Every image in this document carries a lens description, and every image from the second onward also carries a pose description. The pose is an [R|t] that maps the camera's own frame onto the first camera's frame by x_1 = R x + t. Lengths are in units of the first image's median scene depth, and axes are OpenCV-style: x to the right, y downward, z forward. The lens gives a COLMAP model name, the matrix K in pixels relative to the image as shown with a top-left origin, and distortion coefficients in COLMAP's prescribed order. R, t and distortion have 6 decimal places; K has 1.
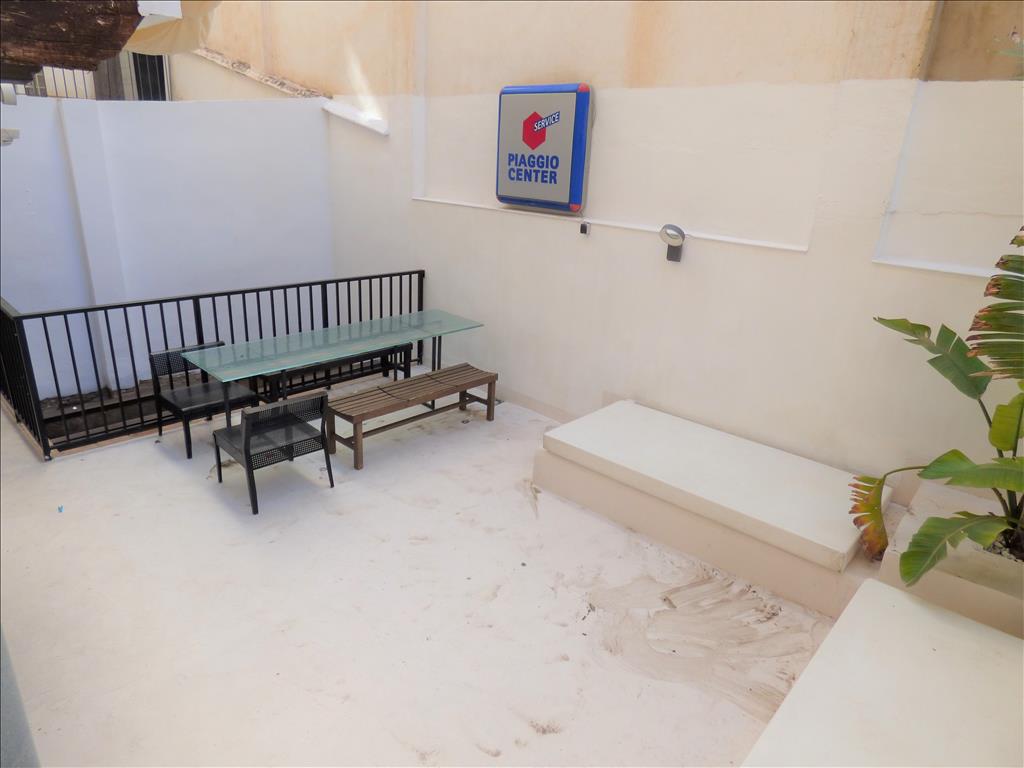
lens RADIAL K [[637.8, 0, 508.4], [0, 637.8, 383.9], [0, 0, 1]] dist [-0.012451, -0.000971]
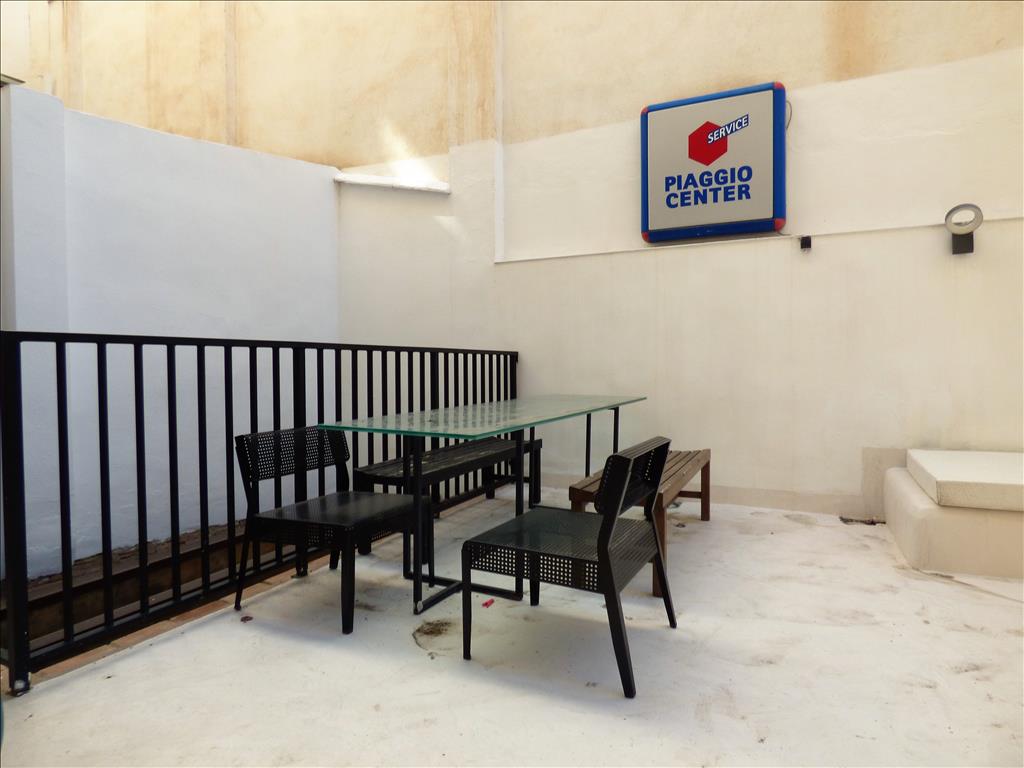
lens RADIAL K [[637.8, 0, 505.0], [0, 637.8, 375.9], [0, 0, 1]] dist [-0.012451, -0.000971]
pose [[0.951323, -0.063610, 0.301559, -0.476515], [0.155587, 0.943755, -0.291752, 0.083908], [-0.266039, 0.324469, 0.907713, 0.425168]]
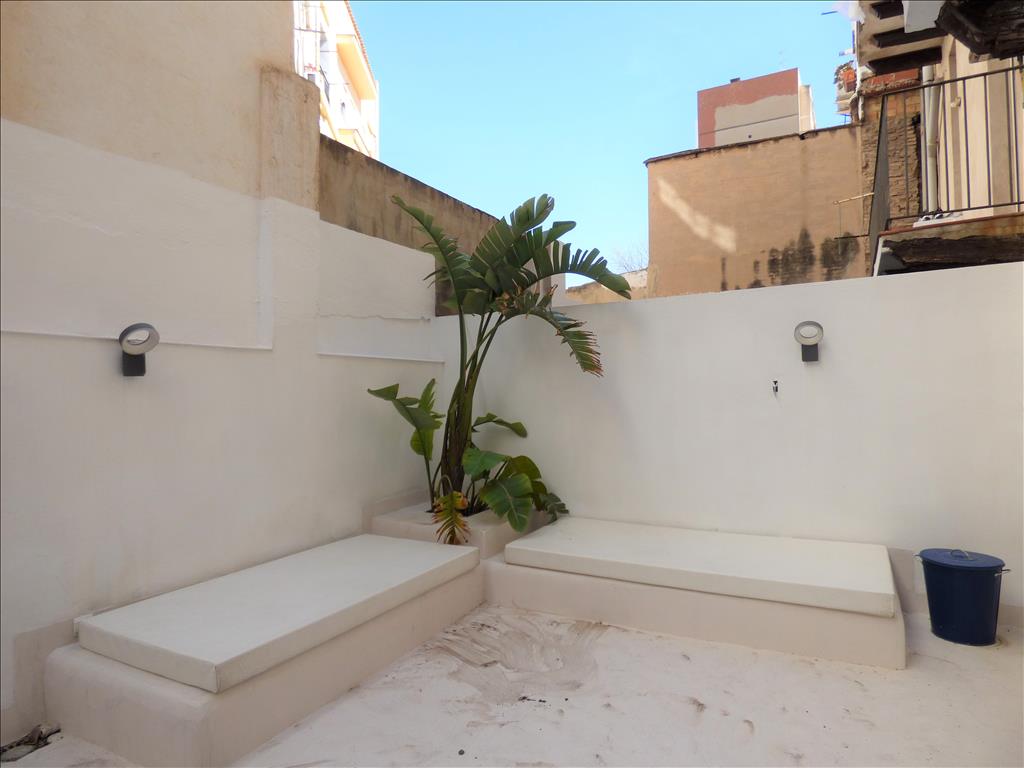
lens RADIAL K [[637.8, 0, 514.9], [0, 637.8, 377.0], [0, 0, 1]] dist [-0.012451, -0.000971]
pose [[-0.268769, -0.021156, 0.962972, -0.470400], [0.322930, 0.939917, 0.110780, -0.117623], [-0.907458, 0.340747, -0.245788, 0.698773]]
